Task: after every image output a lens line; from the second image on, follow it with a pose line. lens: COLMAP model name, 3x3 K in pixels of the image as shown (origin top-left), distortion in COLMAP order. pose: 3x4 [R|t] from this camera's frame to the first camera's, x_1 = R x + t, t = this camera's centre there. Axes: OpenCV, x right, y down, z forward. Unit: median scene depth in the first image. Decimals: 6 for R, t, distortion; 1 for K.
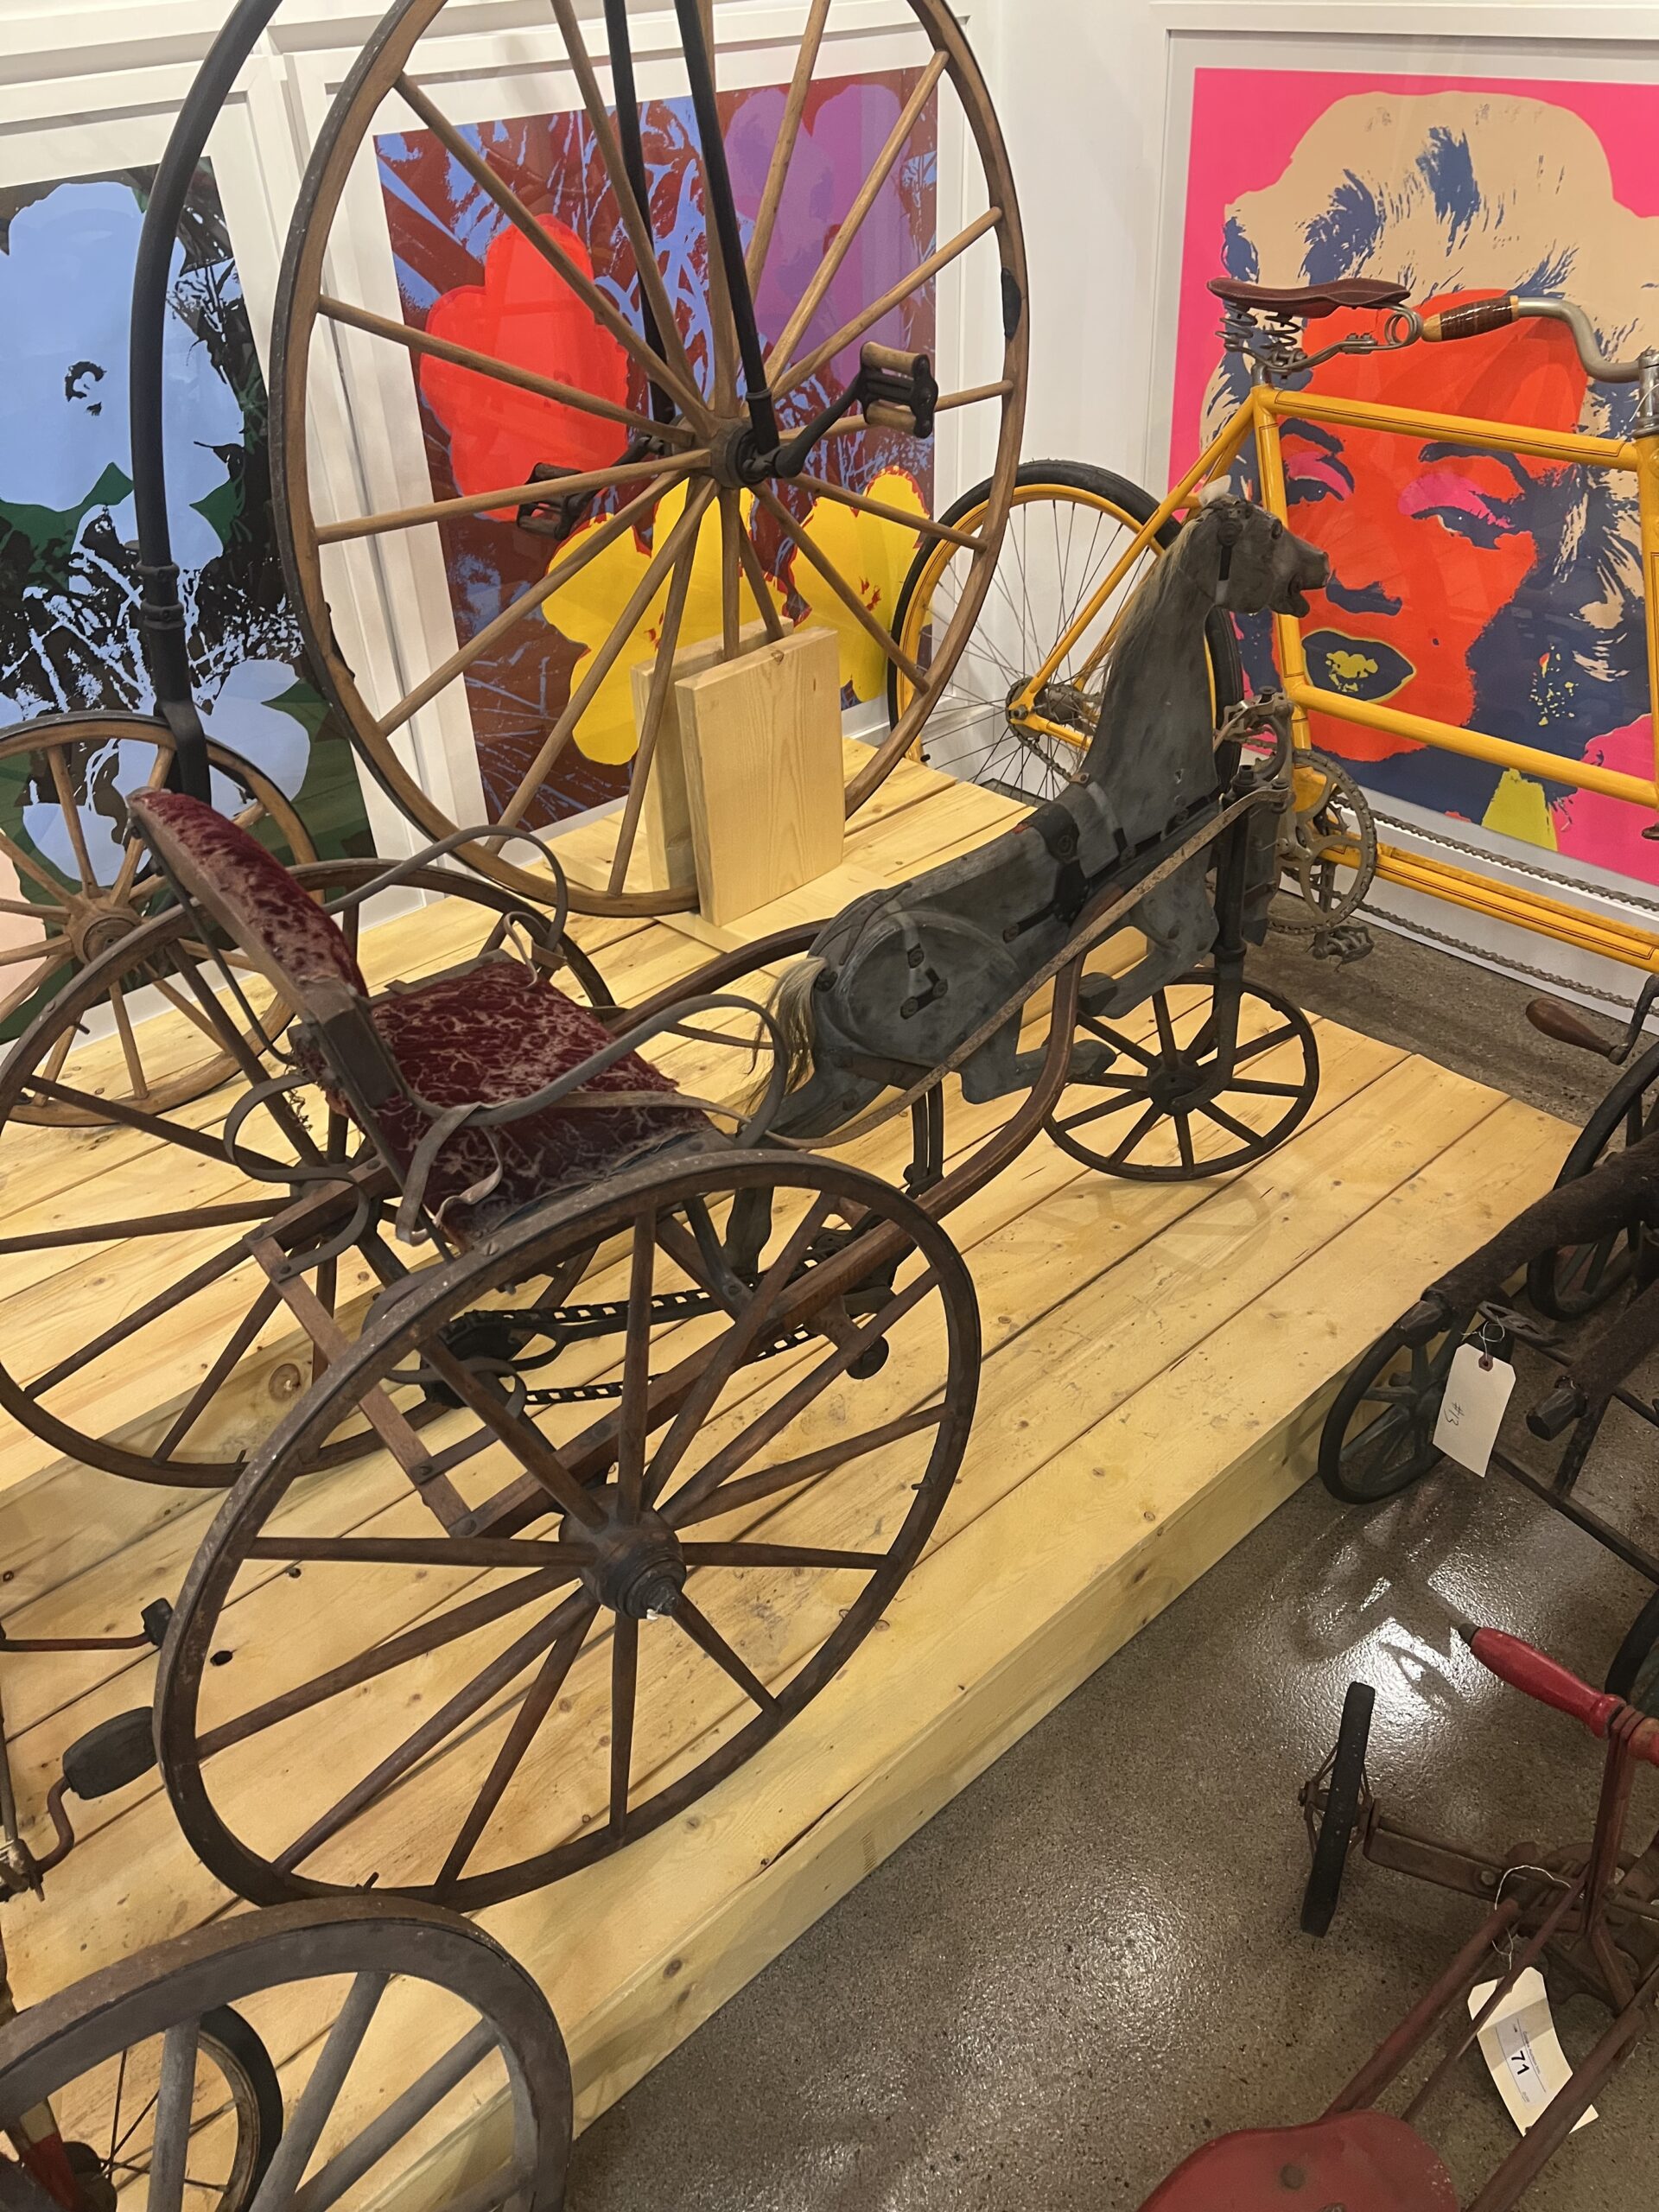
lens RADIAL K [[1622.2, 0, 828.0], [0, 1622.2, 1056.8], [0, 0, 1]] dist [0.001758, -0.050091]
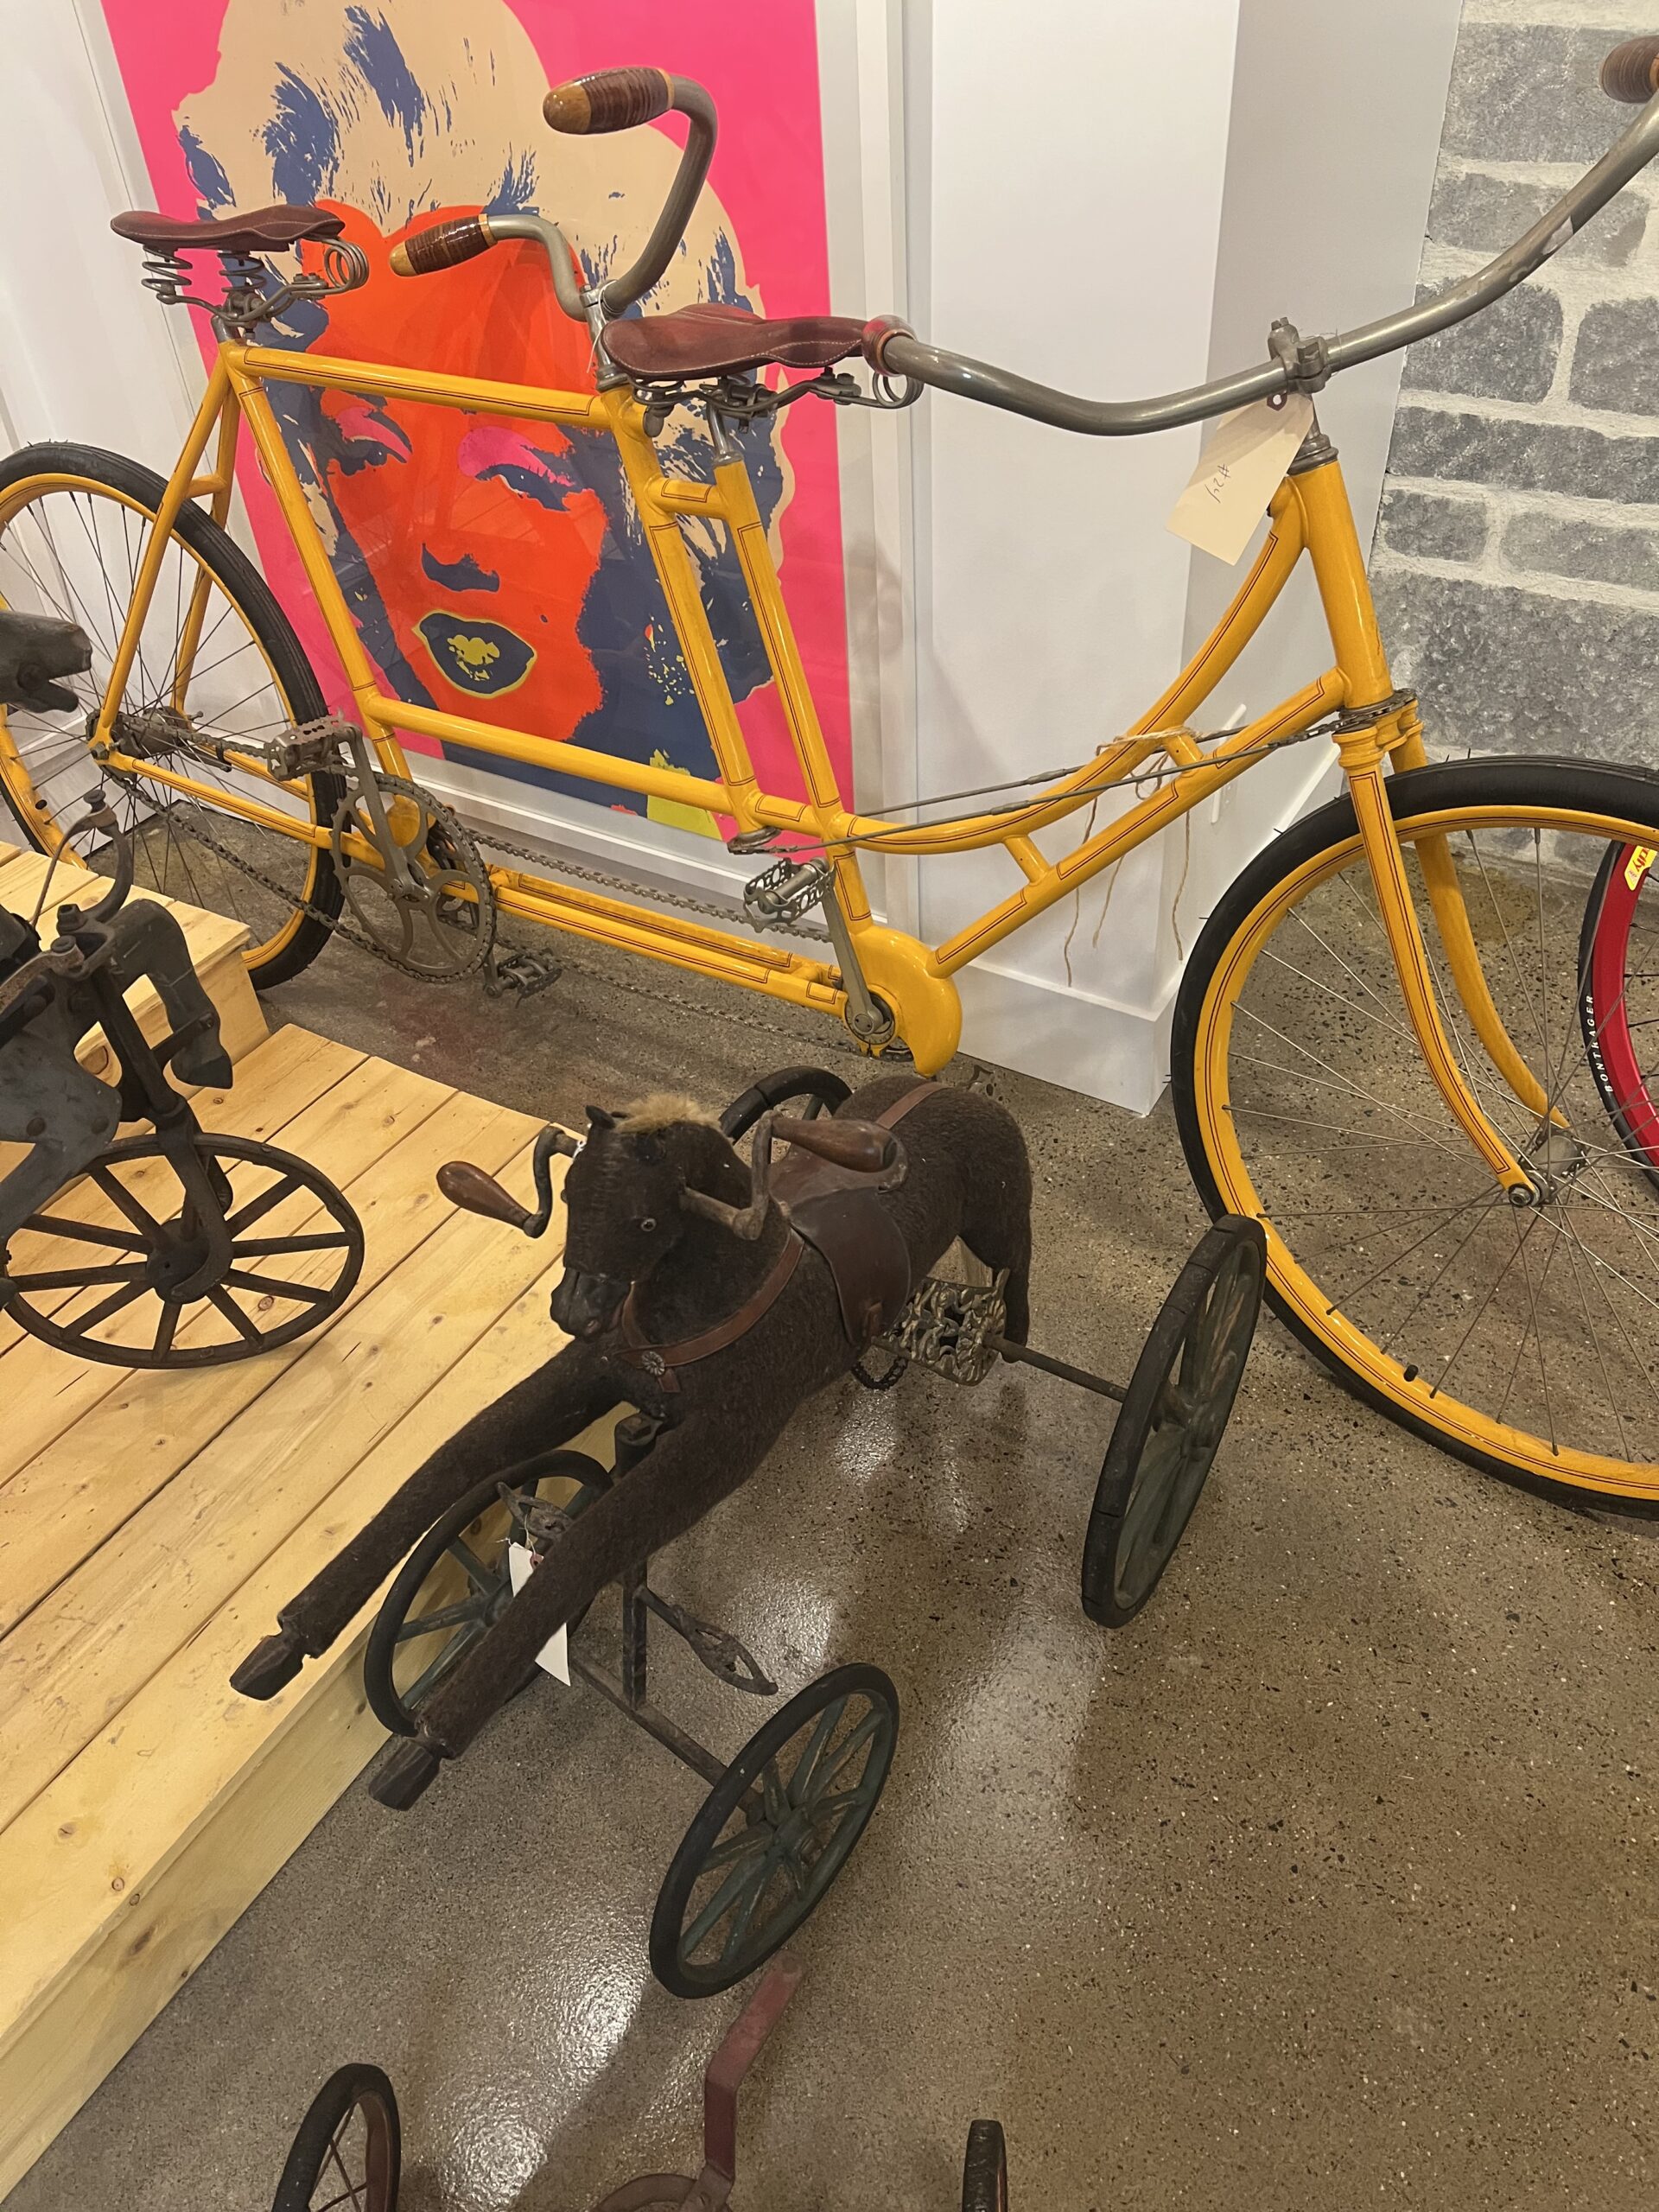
lens RADIAL K [[1686.3, 0, 829.5], [0, 1686.3, 1106.0], [0, 0, 1]] dist [-0.000892, -0.037738]
pose [[0.942082, -0.194193, 0.273443, 0.258782], [0.173795, 0.979975, 0.097187, -0.072643], [-0.286840, -0.044035, 0.956966, 0.096878]]
